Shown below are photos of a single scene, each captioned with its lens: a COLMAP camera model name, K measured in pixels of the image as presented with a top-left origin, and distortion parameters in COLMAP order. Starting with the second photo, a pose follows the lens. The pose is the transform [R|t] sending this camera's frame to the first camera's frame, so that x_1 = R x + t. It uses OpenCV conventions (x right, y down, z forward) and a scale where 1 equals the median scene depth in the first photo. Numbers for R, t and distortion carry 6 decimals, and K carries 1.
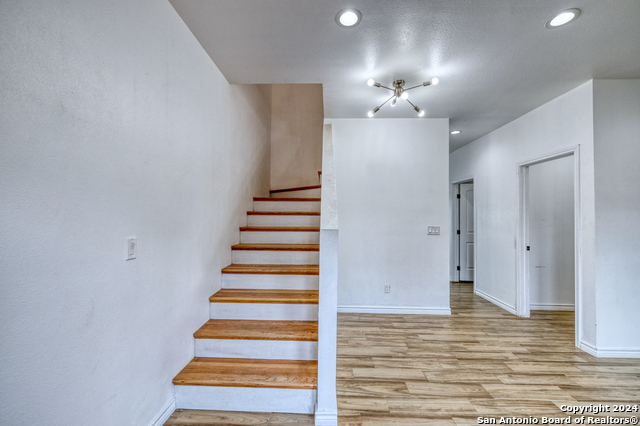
lens RADIAL K [[267.8, 0, 320.0], [0, 267.8, 213.0], [0, 0, 1]] dist [-0.000483, 0.000243]
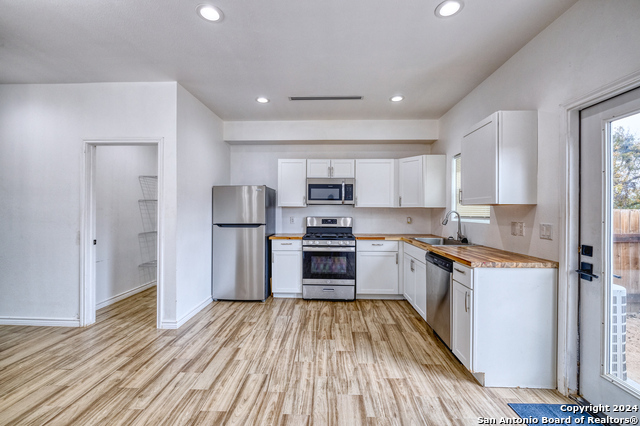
lens RADIAL K [[267.8, 0, 320.0], [0, 267.8, 213.0], [0, 0, 1]] dist [-0.000483, 0.000243]
pose [[0.004467, -0.017247, 0.999841, -0.093314], [-0.022967, 0.999586, 0.017345, 0.010020], [-0.999726, -0.023041, 0.004069, 0.384096]]
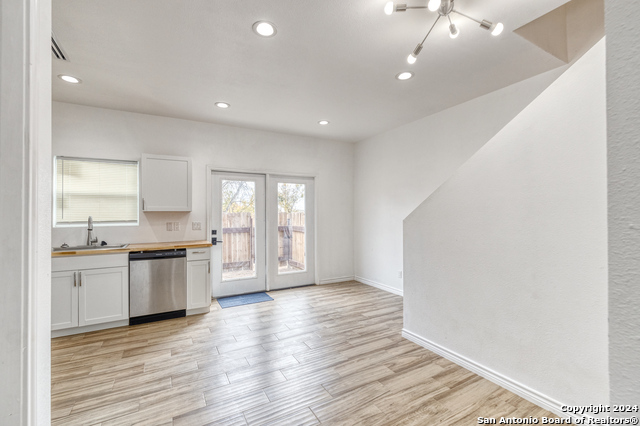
lens RADIAL K [[267.8, 0, 320.0], [0, 267.8, 213.0], [0, 0, 1]] dist [-0.000483, 0.000243]
pose [[-0.860656, -0.009443, -0.509100, 0.874923], [0.006971, 0.999516, -0.030324, 0.040429], [0.509140, -0.029647, -0.860173, 1.407173]]
